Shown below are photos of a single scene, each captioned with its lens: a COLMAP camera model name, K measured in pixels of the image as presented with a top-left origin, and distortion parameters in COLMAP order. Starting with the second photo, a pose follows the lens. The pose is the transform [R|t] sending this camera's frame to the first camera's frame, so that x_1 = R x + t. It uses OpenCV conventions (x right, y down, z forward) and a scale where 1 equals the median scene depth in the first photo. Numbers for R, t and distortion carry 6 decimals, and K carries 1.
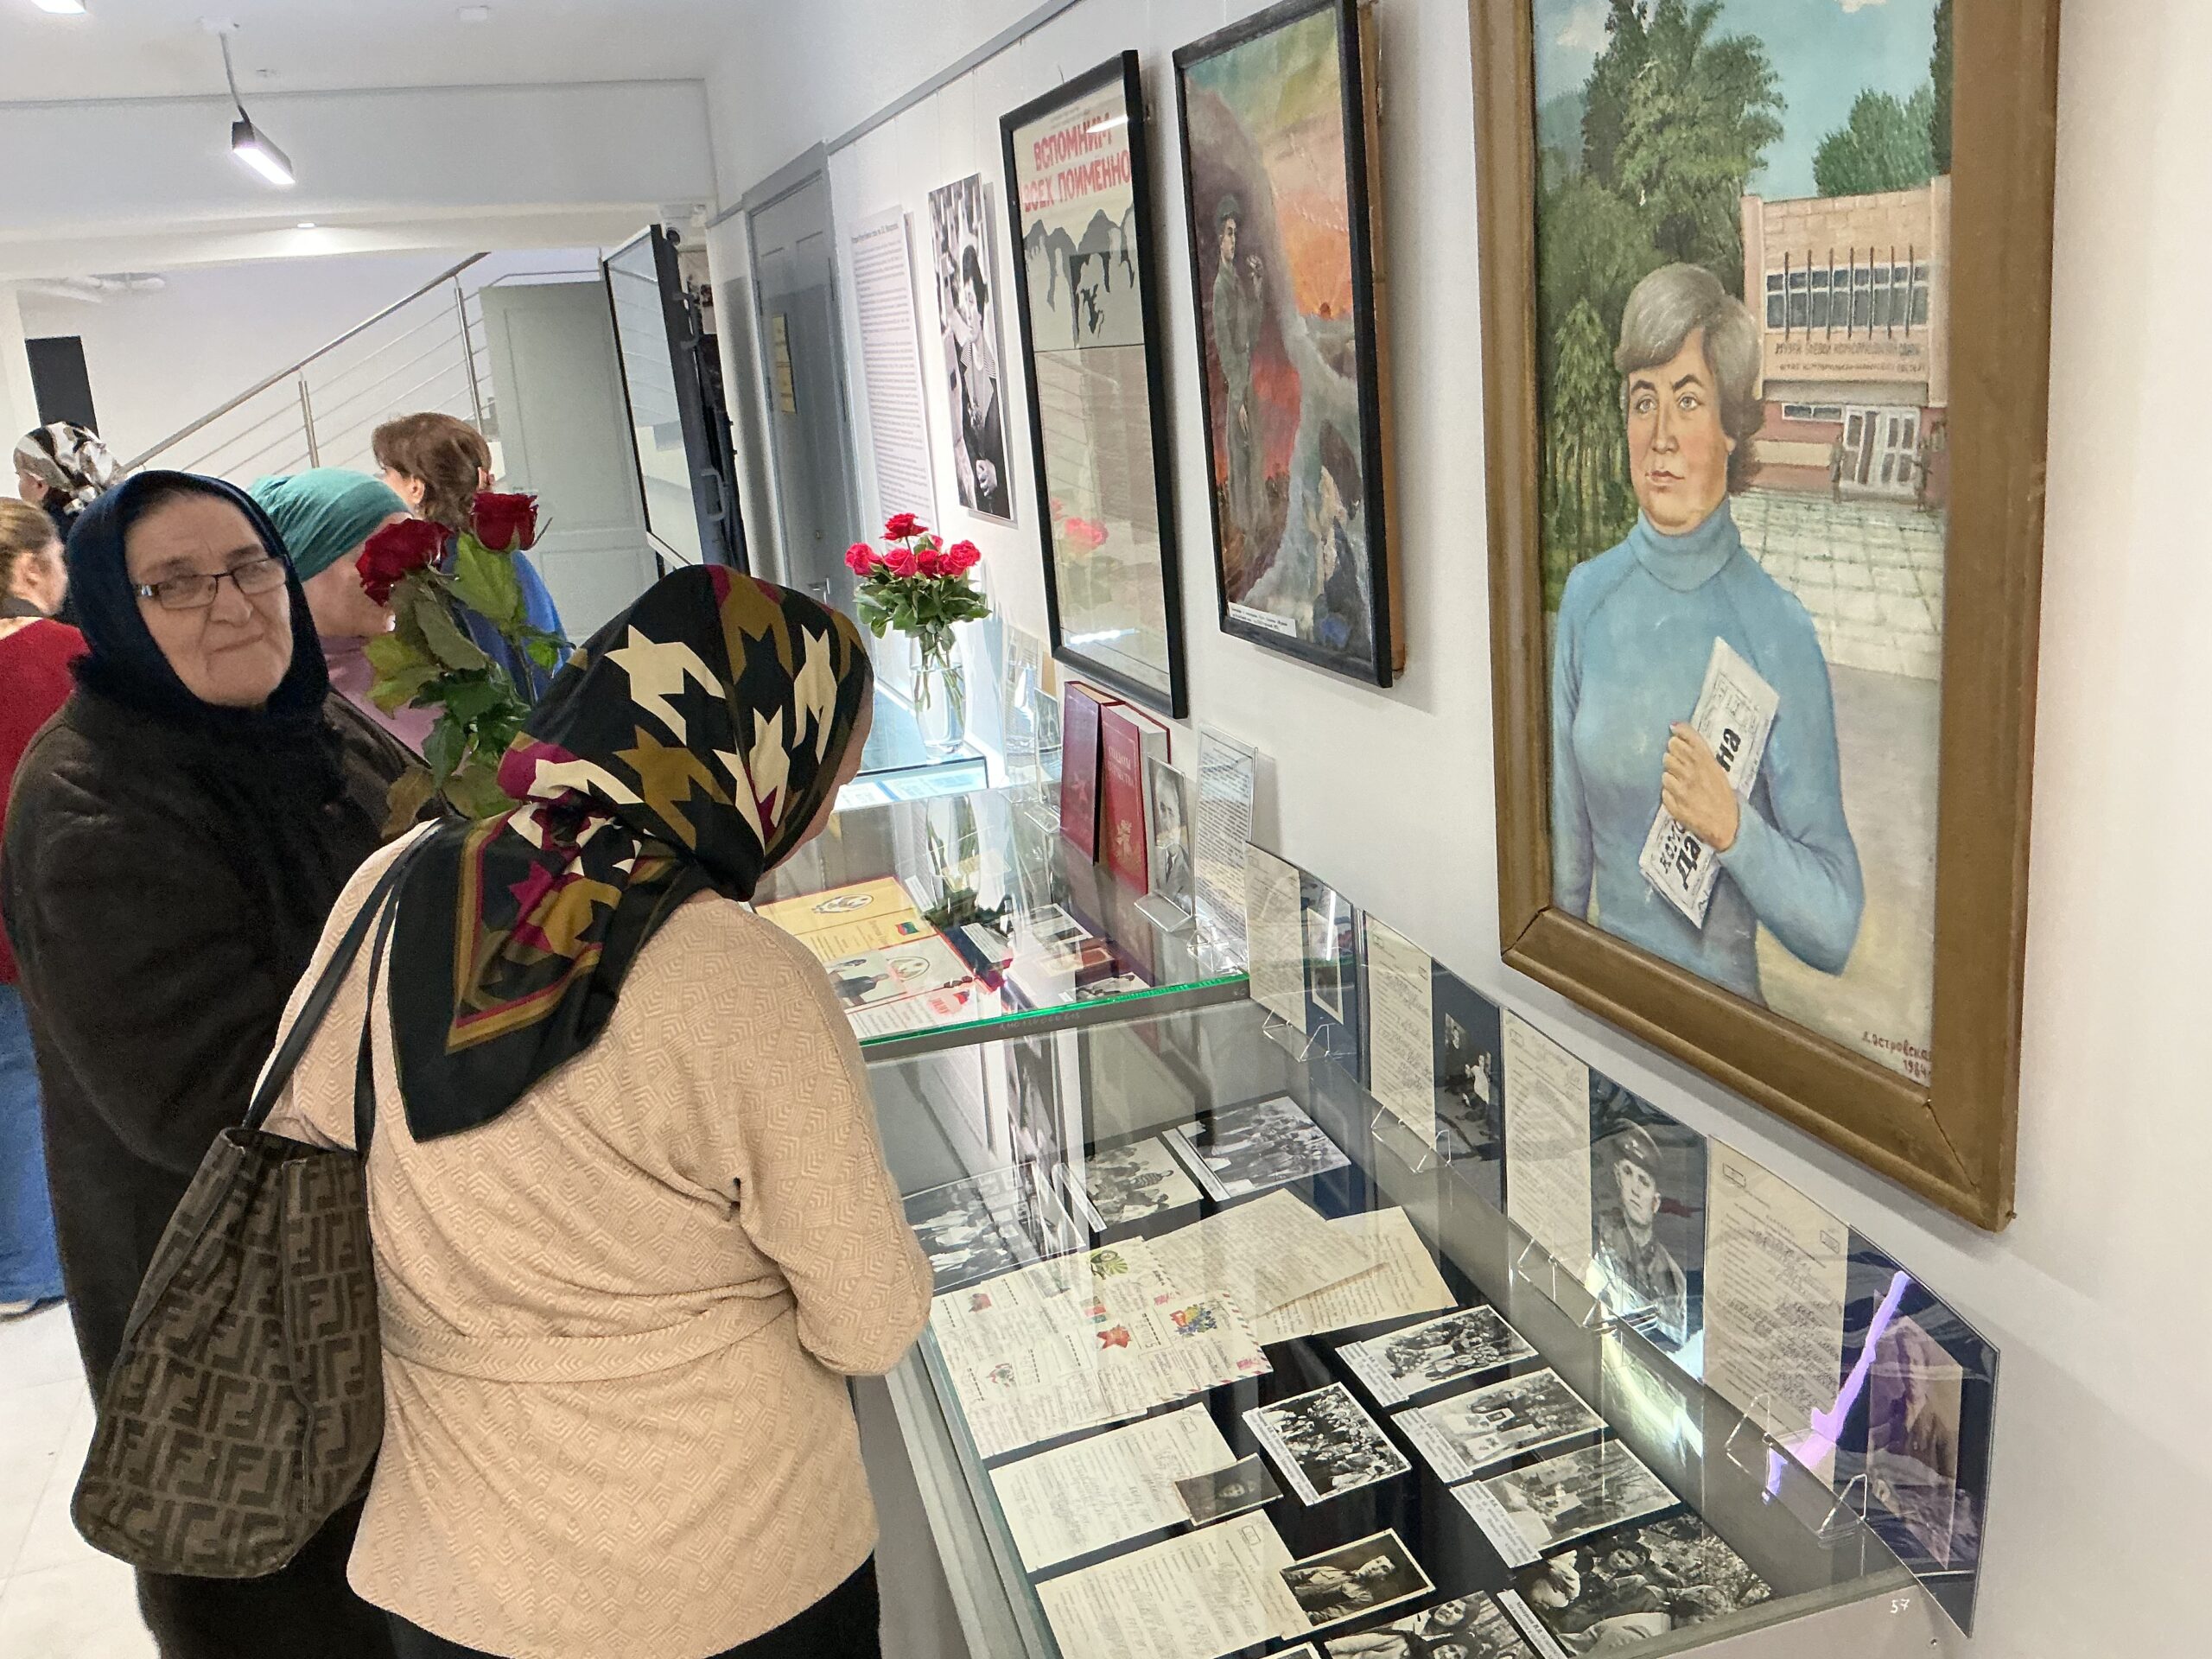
lens RADIAL K [[1826.7, 0, 1106.0], [0, 1826.7, 829.5], [0, 0, 1]] dist [0.151911, -0.315922]
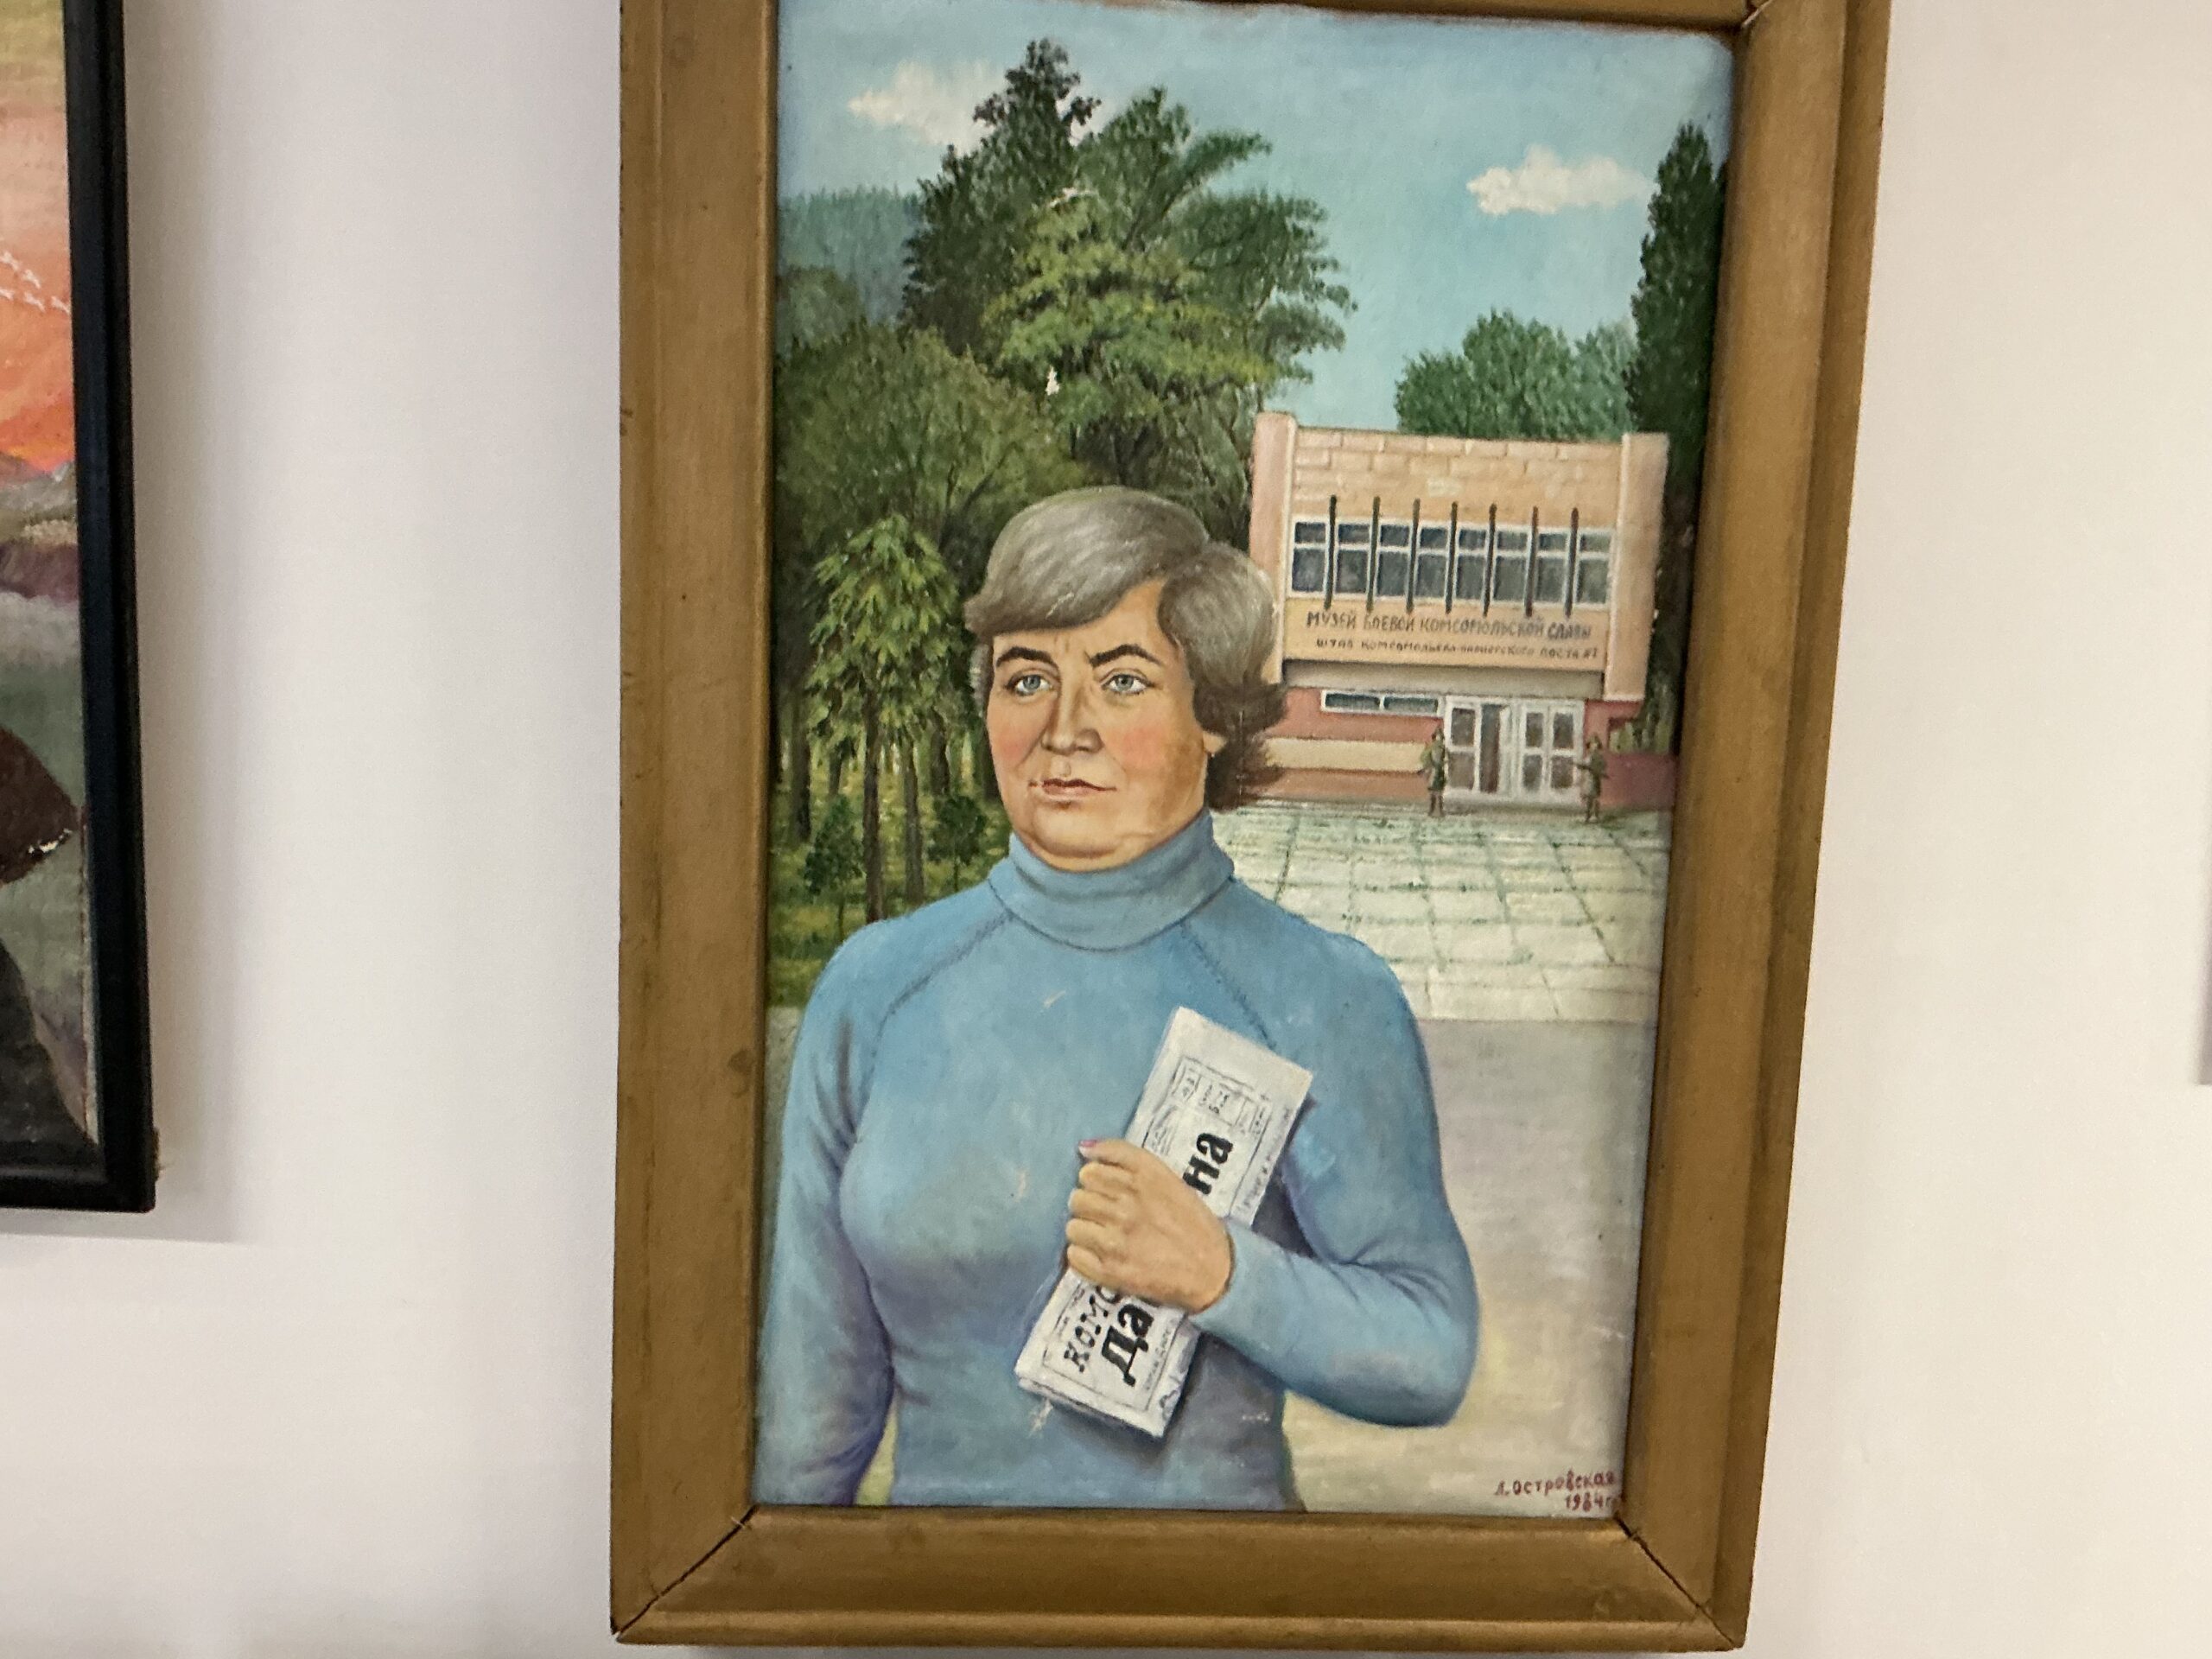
lens RADIAL K [[1826.7, 0, 1106.0], [0, 1826.7, 829.5], [0, 0, 1]] dist [0.151911, -0.315922]
pose [[0.269940, -0.024177, 0.962573, -0.350350], [0.192865, 0.980783, -0.029452, -0.156156], [-0.943364, 0.193597, 0.269416, 0.826927]]
